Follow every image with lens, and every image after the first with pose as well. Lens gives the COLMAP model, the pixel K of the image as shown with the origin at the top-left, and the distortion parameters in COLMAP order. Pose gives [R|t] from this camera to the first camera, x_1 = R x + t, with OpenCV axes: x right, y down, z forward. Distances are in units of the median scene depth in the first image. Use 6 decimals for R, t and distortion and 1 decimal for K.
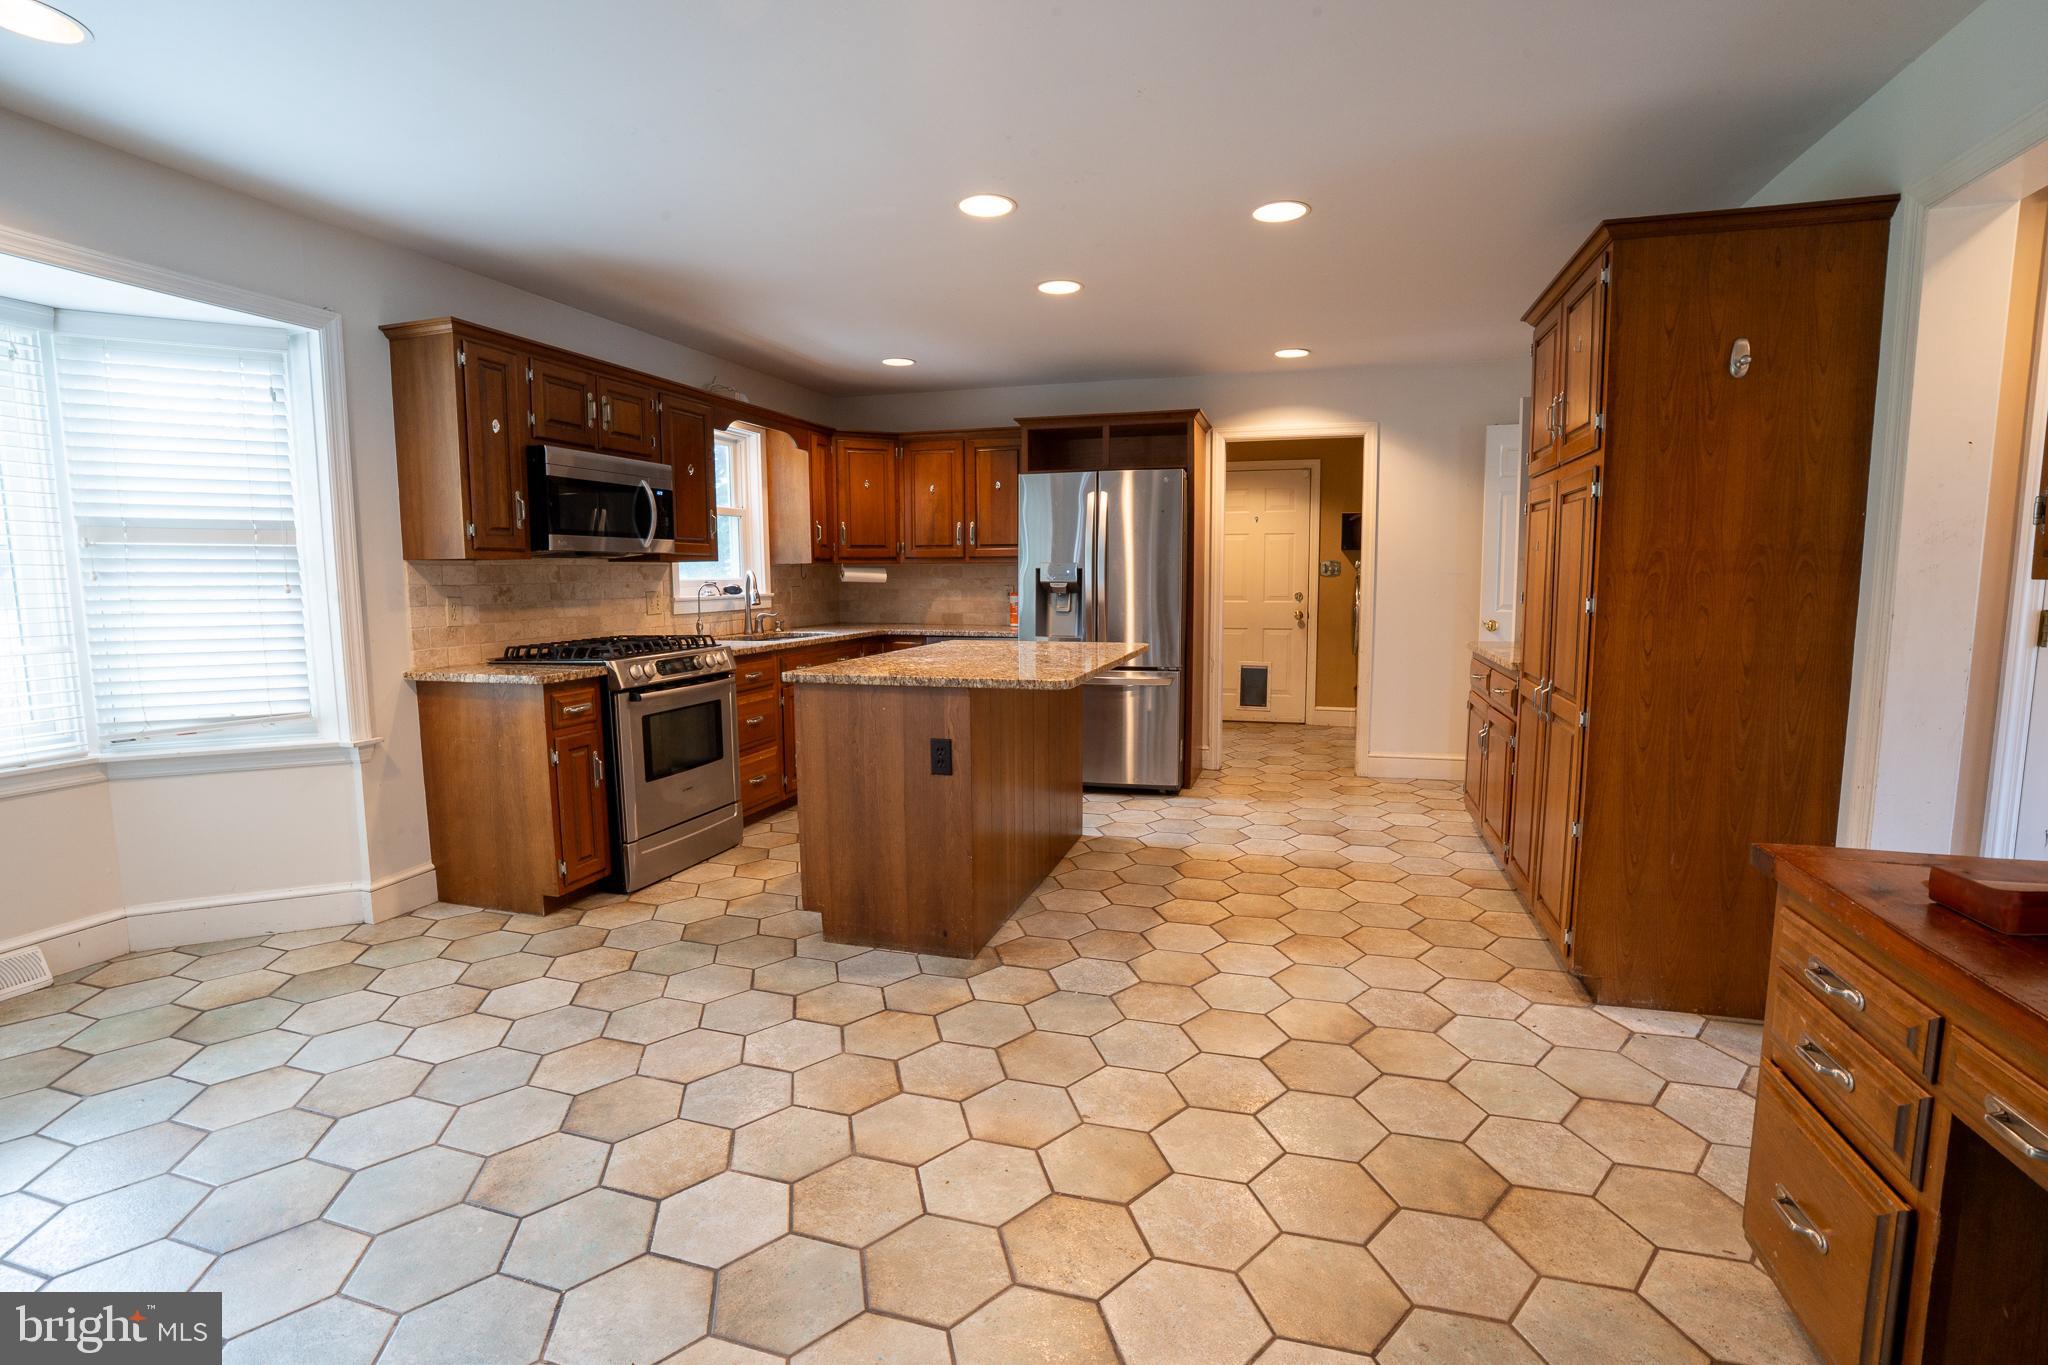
lens RADIAL K [[940.5, 0, 1024.0], [0, 940.5, 682.5], [0, 0, 1]] dist [-0.025131, 0.000291]
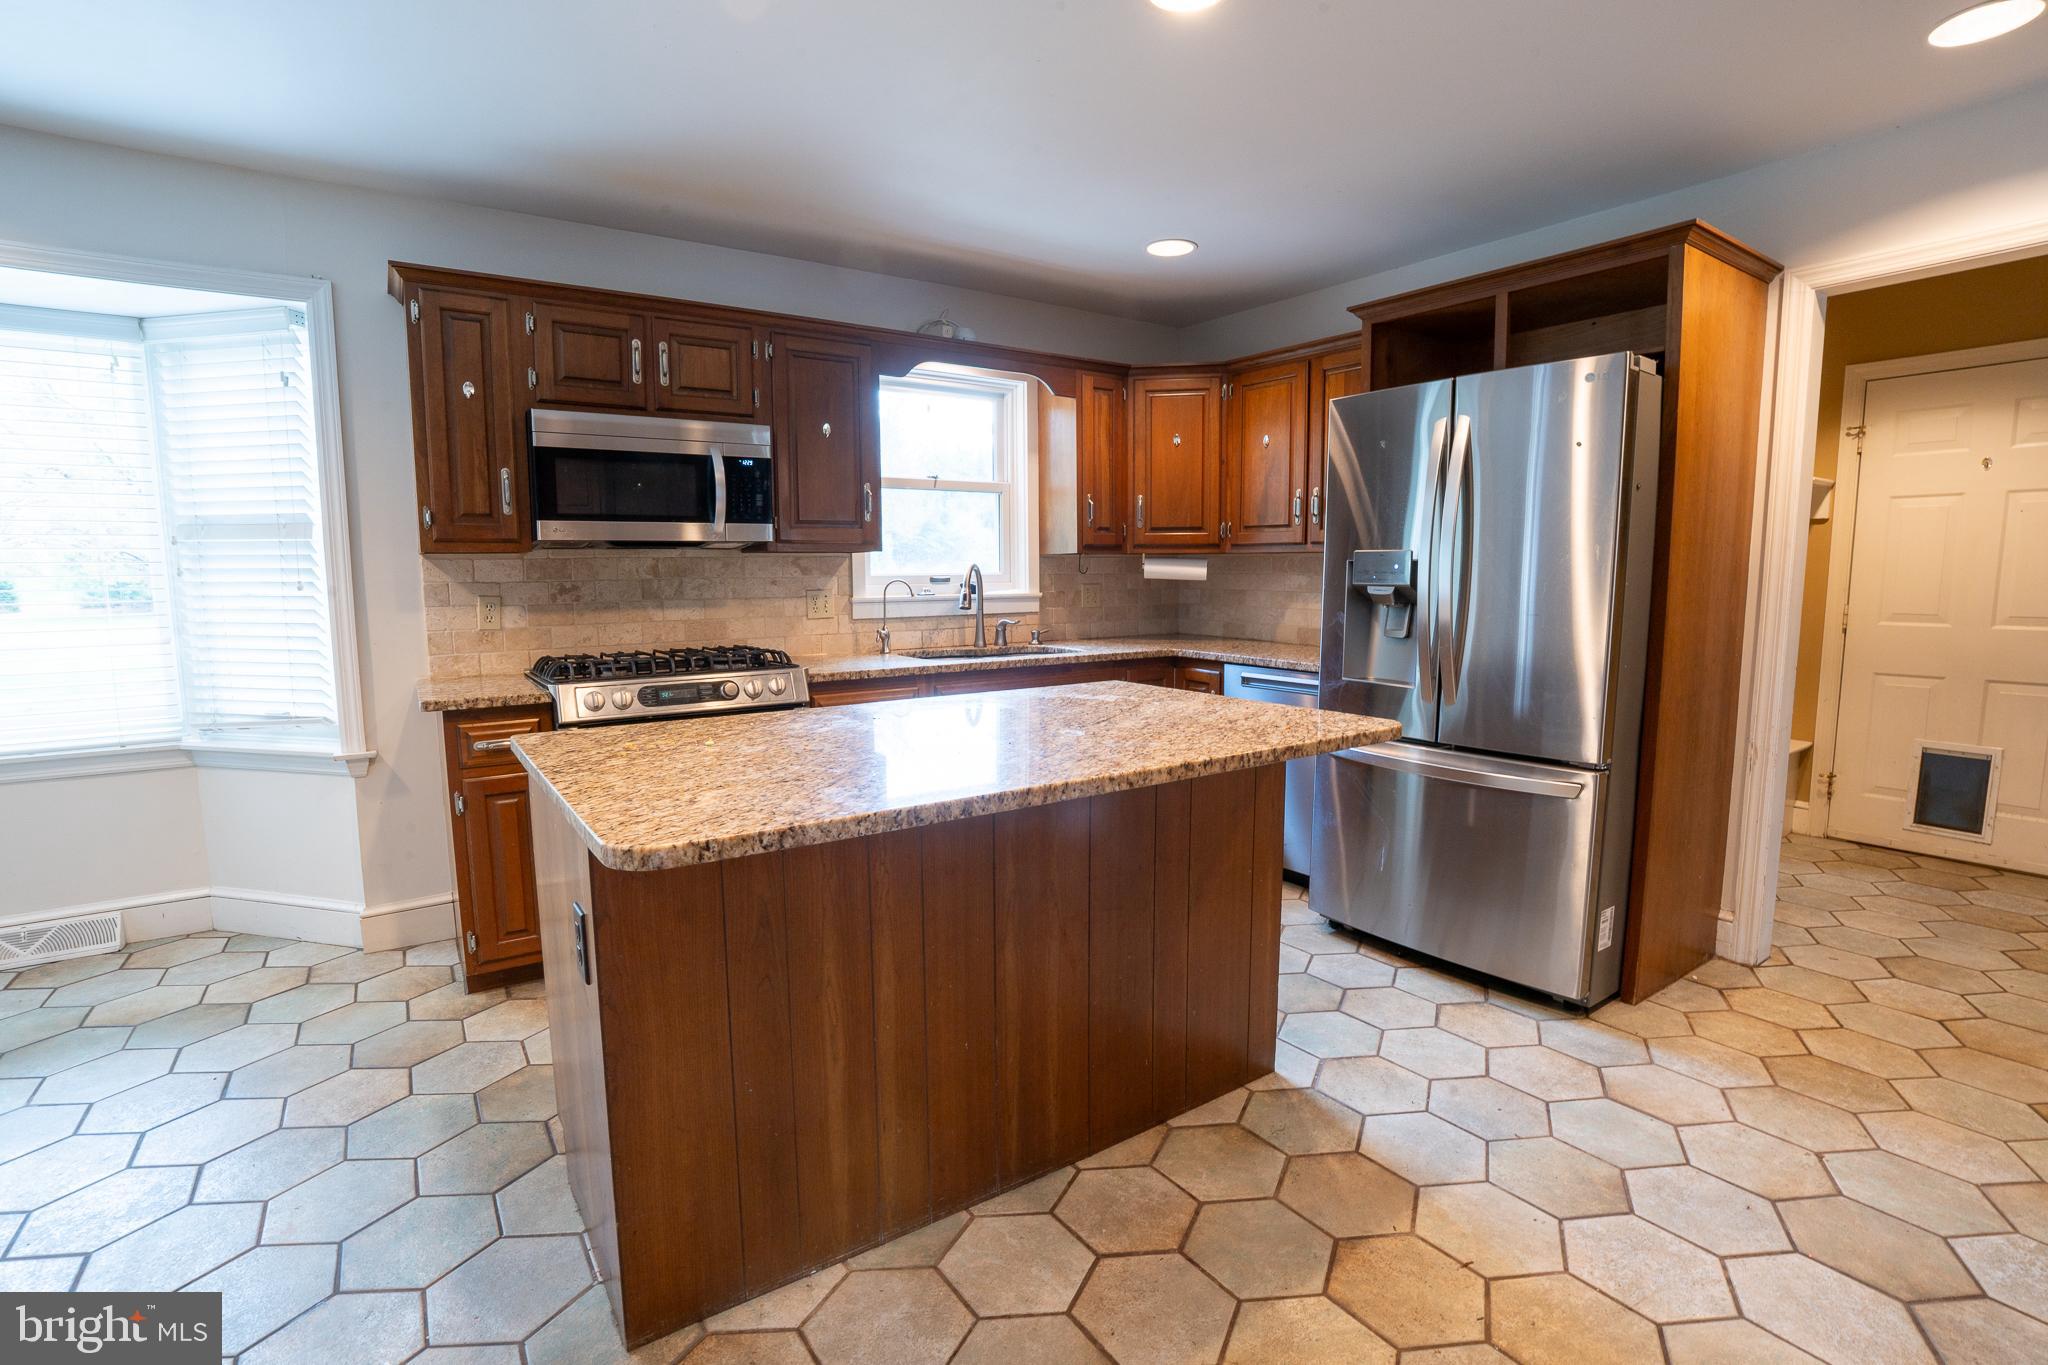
lens RADIAL K [[955.2, 0, 1024.0], [0, 955.2, 682.5], [0, 0, 1]] dist [-0.036302, 0.000593]
pose [[0.782716, 0.076270, -0.617688, 0.281988], [-0.071171, 0.996921, 0.032910, -0.065258], [0.618297, 0.018203, 0.785734, 0.533738]]
